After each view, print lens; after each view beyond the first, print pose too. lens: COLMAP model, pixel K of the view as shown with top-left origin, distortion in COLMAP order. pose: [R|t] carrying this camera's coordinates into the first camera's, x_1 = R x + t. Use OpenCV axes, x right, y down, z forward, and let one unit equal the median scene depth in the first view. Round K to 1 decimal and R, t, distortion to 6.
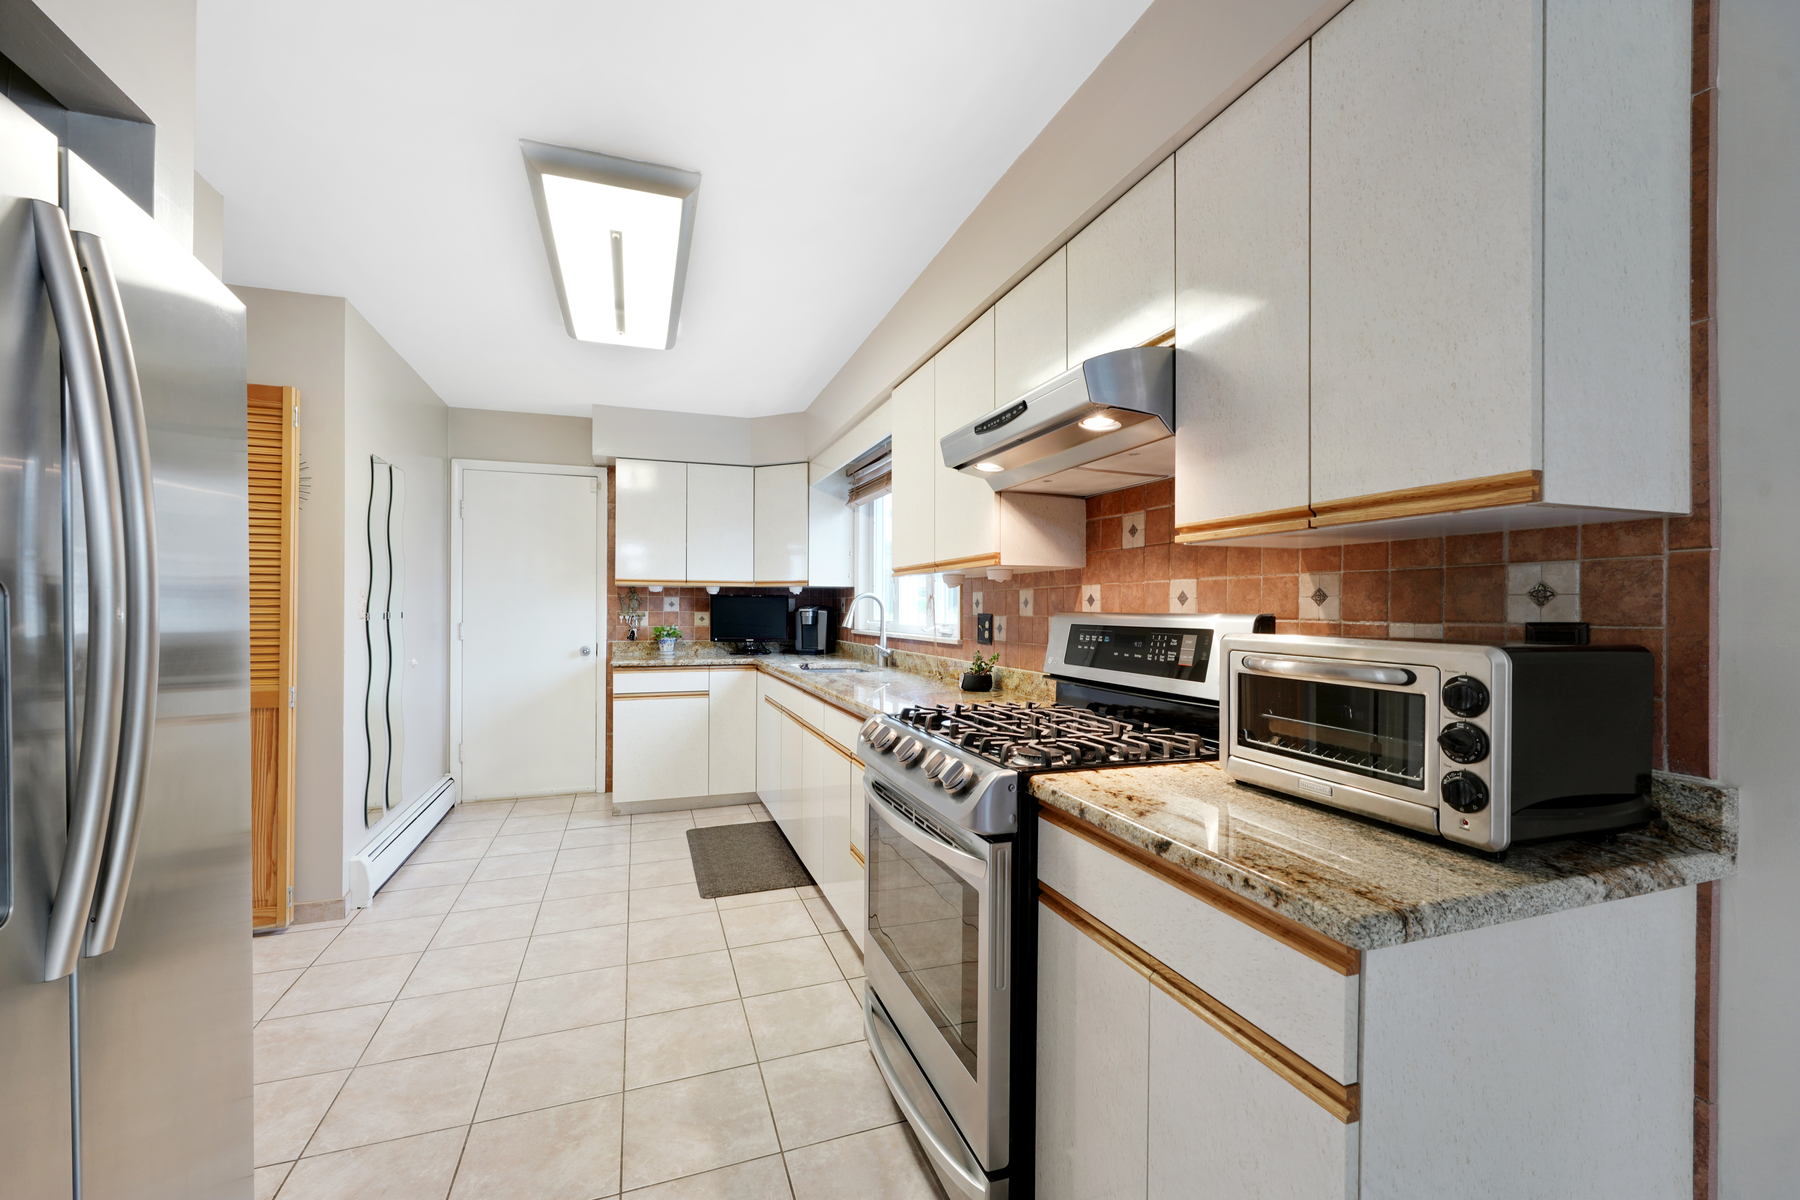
lens RADIAL K [[724.8, 0, 896.3], [0, 724.8, 604.6], [0, 0, 1]] dist [-0.002613, -0.000692]
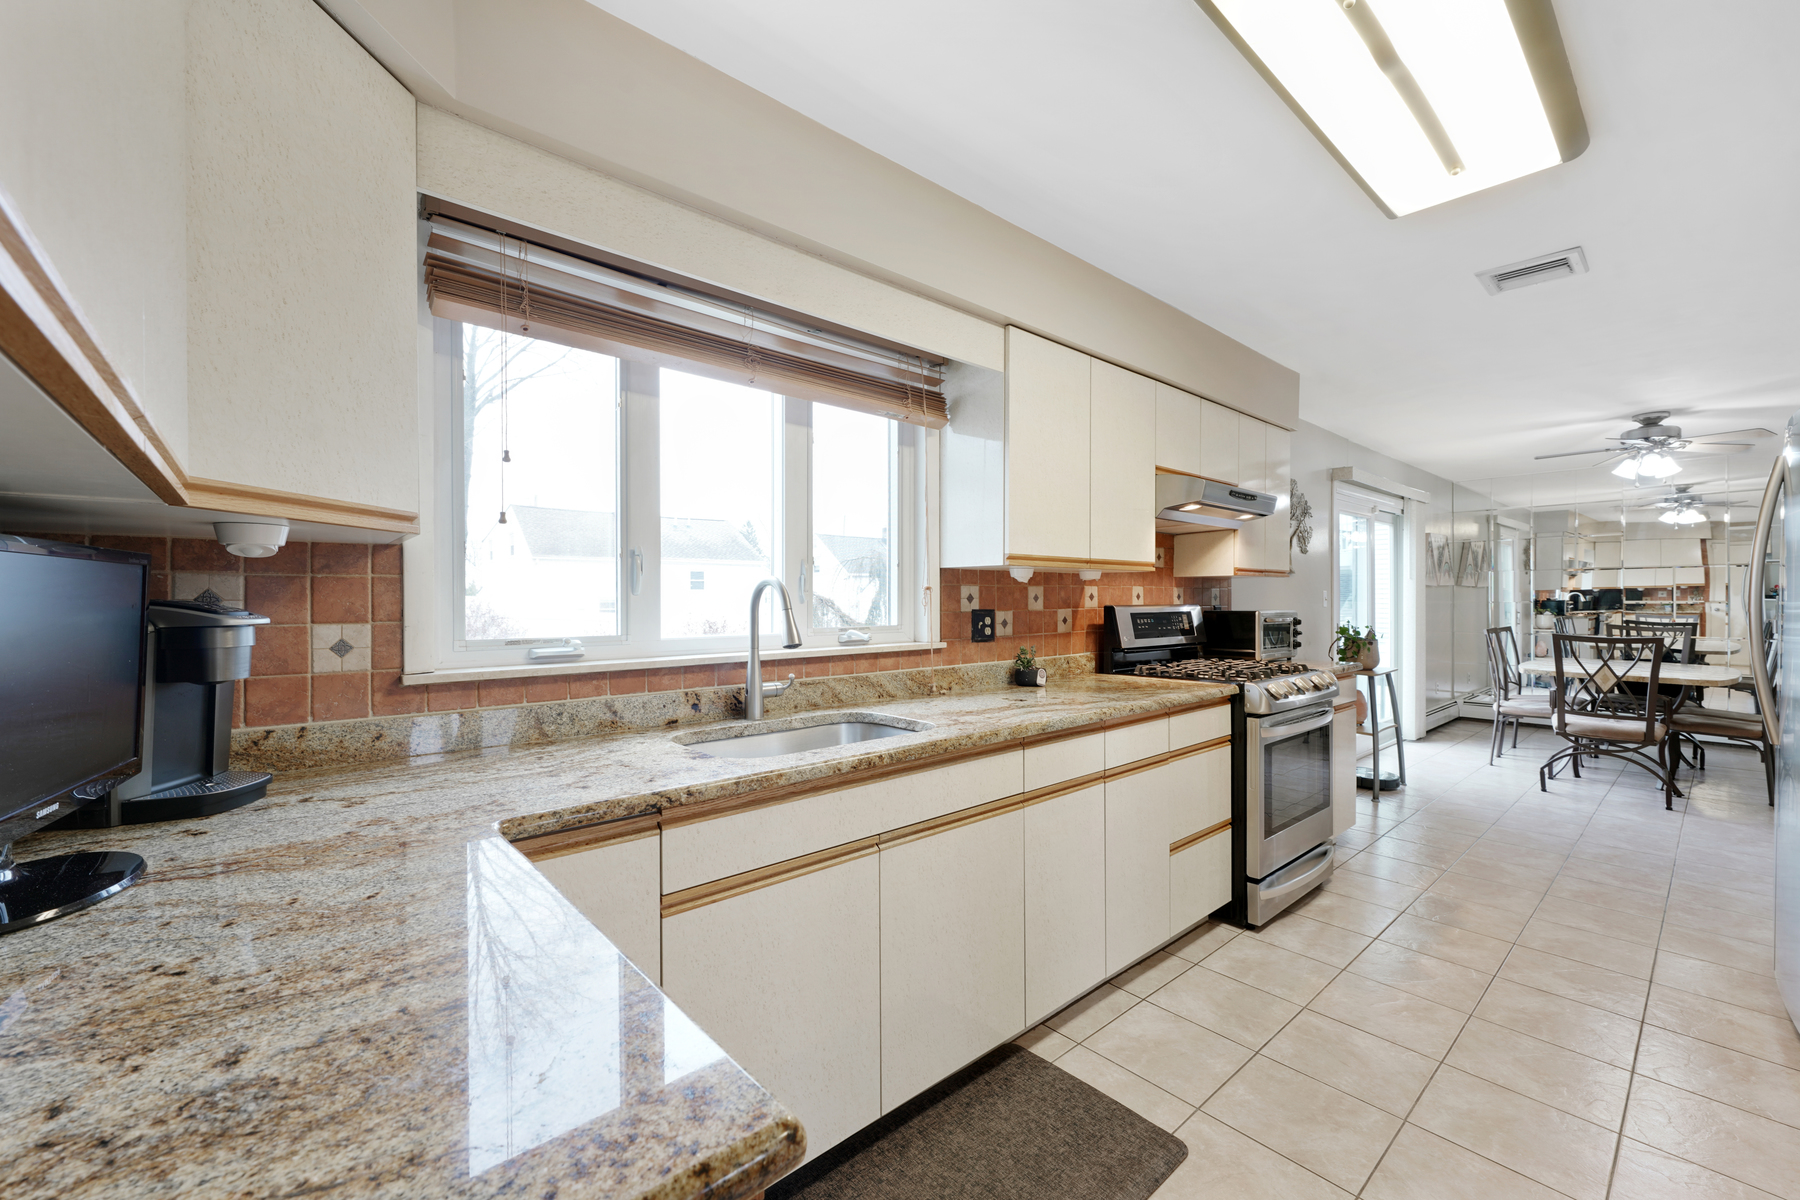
lens RADIAL K [[724.8, 0, 896.2], [0, 724.8, 602.3], [0, 0, 1]] dist [-0.002613, -0.000692]
pose [[-0.366774, -0.003839, 0.930302, -0.736851], [-0.002711, 0.999992, 0.003057, 0.000836], [-0.930306, -0.001401, -0.366782, 1.507535]]
